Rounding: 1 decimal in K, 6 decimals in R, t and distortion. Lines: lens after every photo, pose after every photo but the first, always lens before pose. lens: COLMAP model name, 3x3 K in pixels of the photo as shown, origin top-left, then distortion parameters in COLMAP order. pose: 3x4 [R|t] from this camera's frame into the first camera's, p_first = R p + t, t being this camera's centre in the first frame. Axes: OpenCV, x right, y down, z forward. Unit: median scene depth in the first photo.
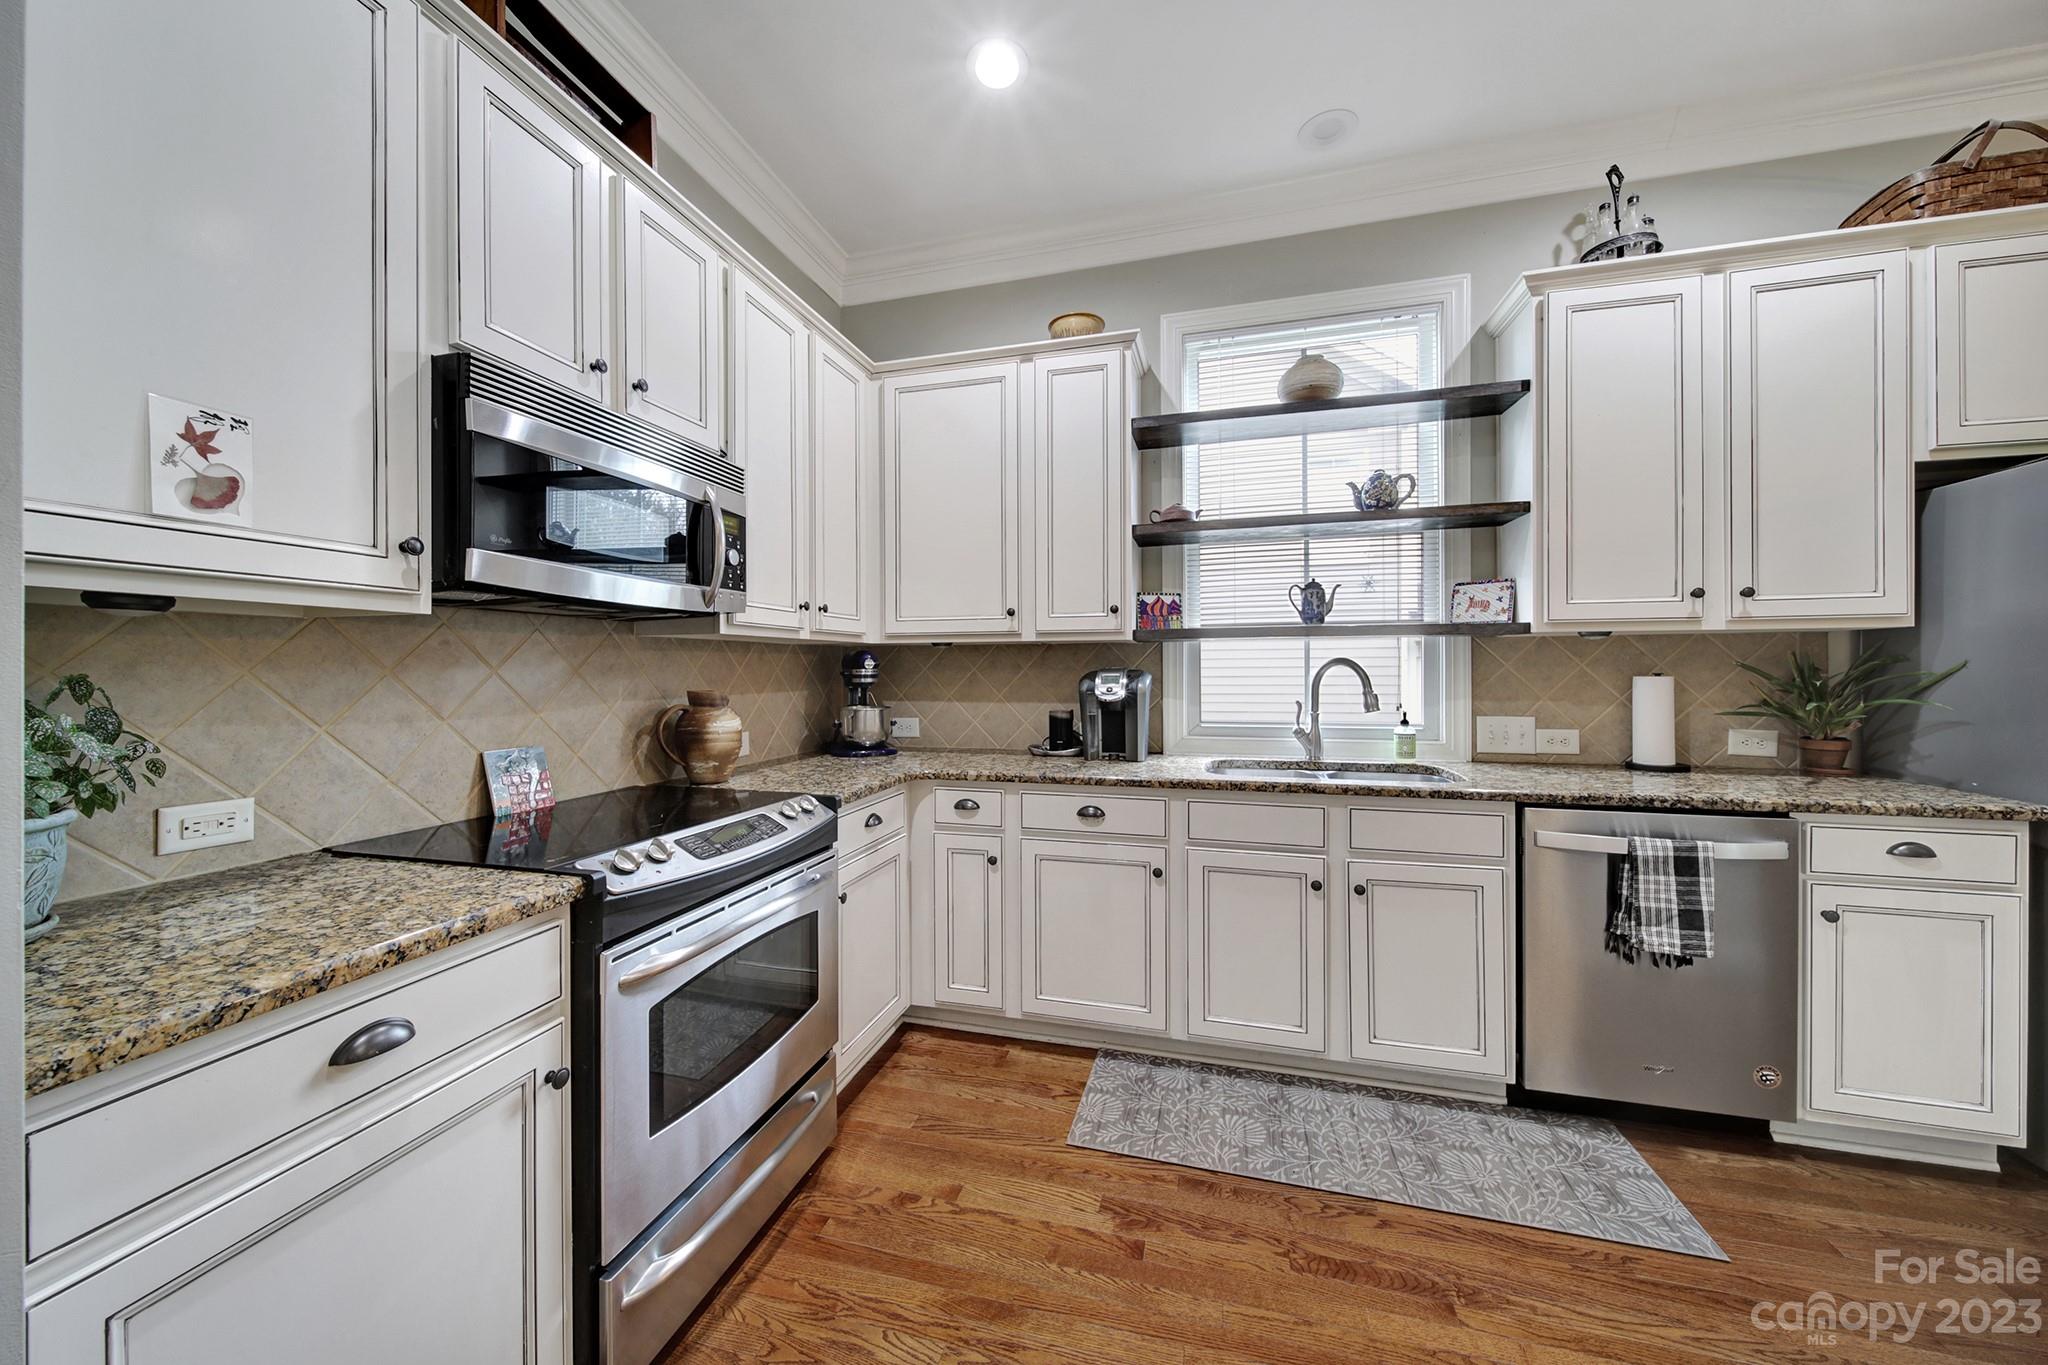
lens RADIAL K [[720.6, 0, 1019.2], [0, 720.6, 669.9], [0, 0, 1]] dist [0.000261, -0.001092]
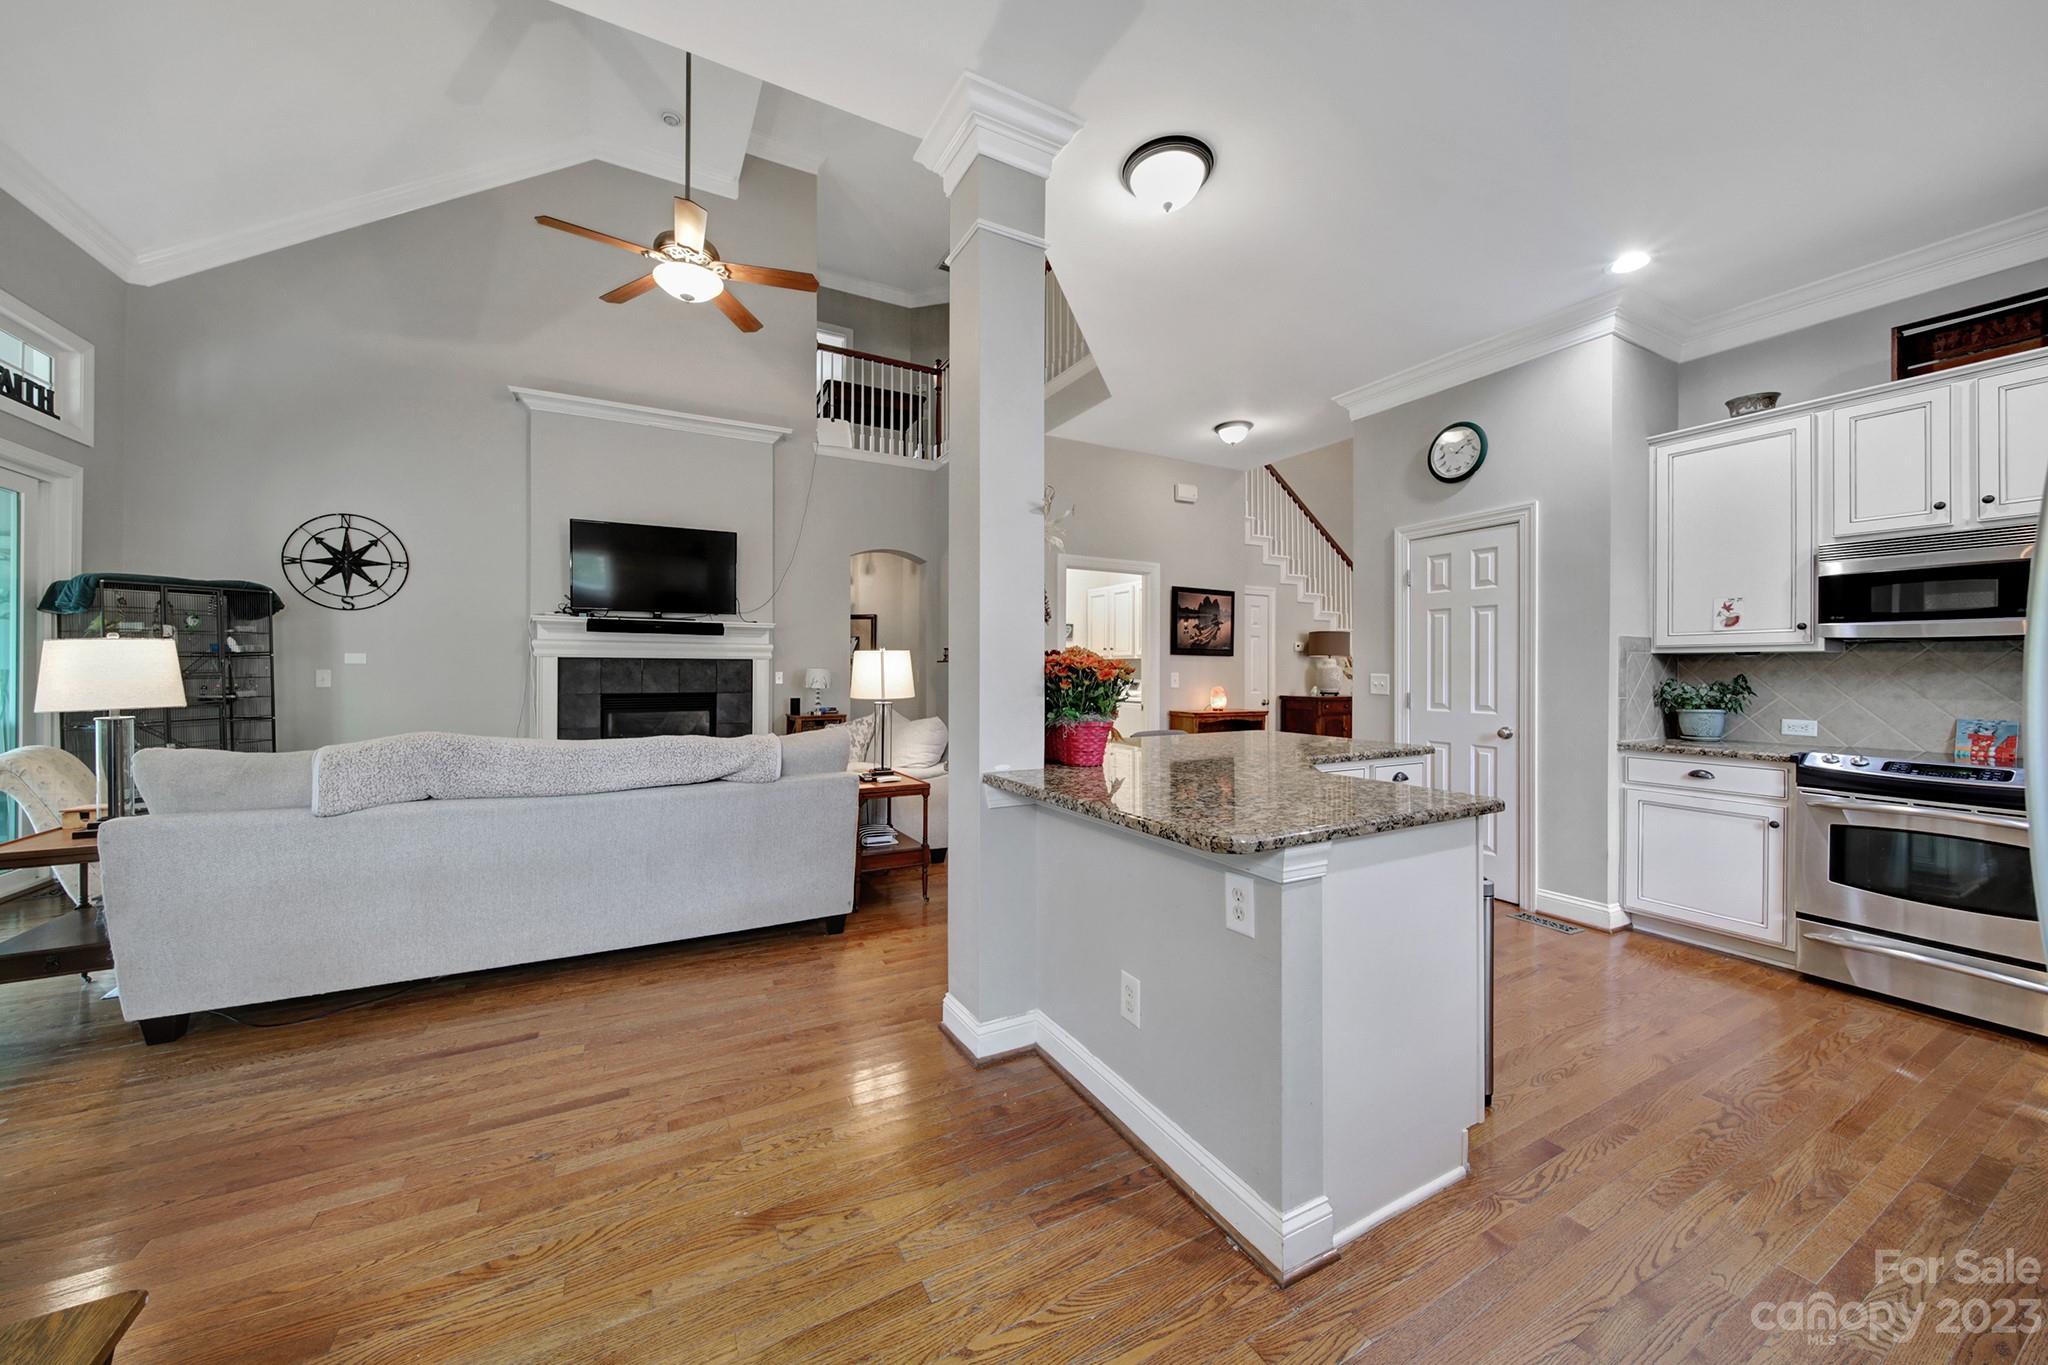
lens RADIAL K [[720.6, 0, 1019.2], [0, 720.6, 669.9], [0, 0, 1]] dist [0.000261, -0.001092]
pose [[-0.720661, 0.000736, -0.693287, 1.555116], [-0.002477, 0.999990, 0.003636, -0.007347], [0.693283, 0.004338, -0.720652, 0.464649]]
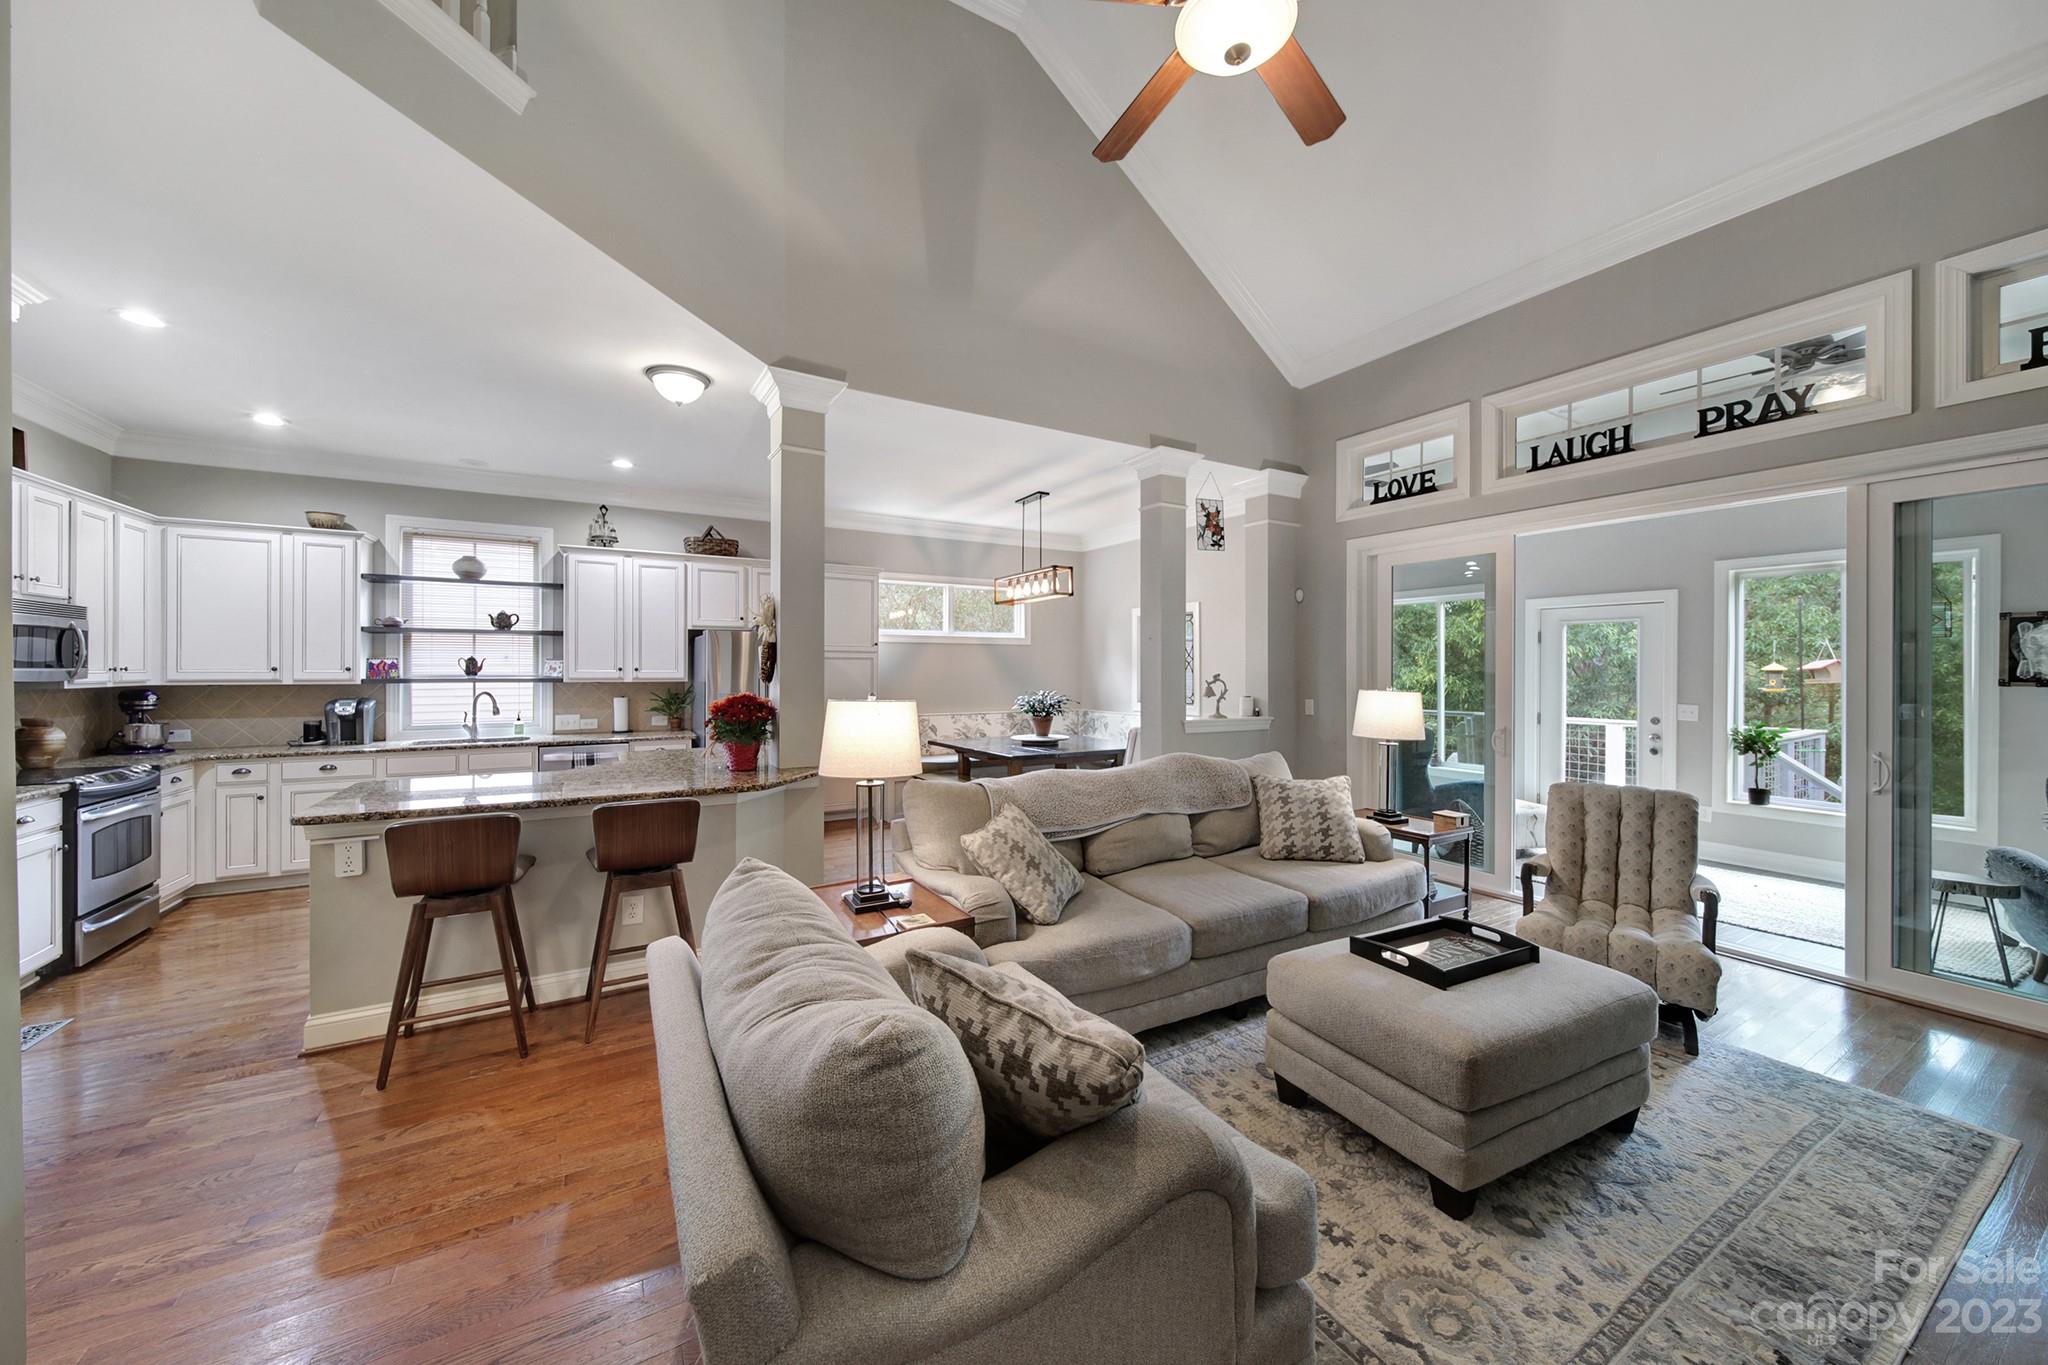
lens RADIAL K [[720.1, 0, 1016.1], [0, 720.1, 669.7], [0, 0, 1]] dist [0.001567, -0.001532]
pose [[0.697647, 0.005814, 0.716418, -0.008255], [-0.003299, 0.999983, -0.004903, -0.085393], [-0.716434, 0.001057, 0.697654, -1.885047]]
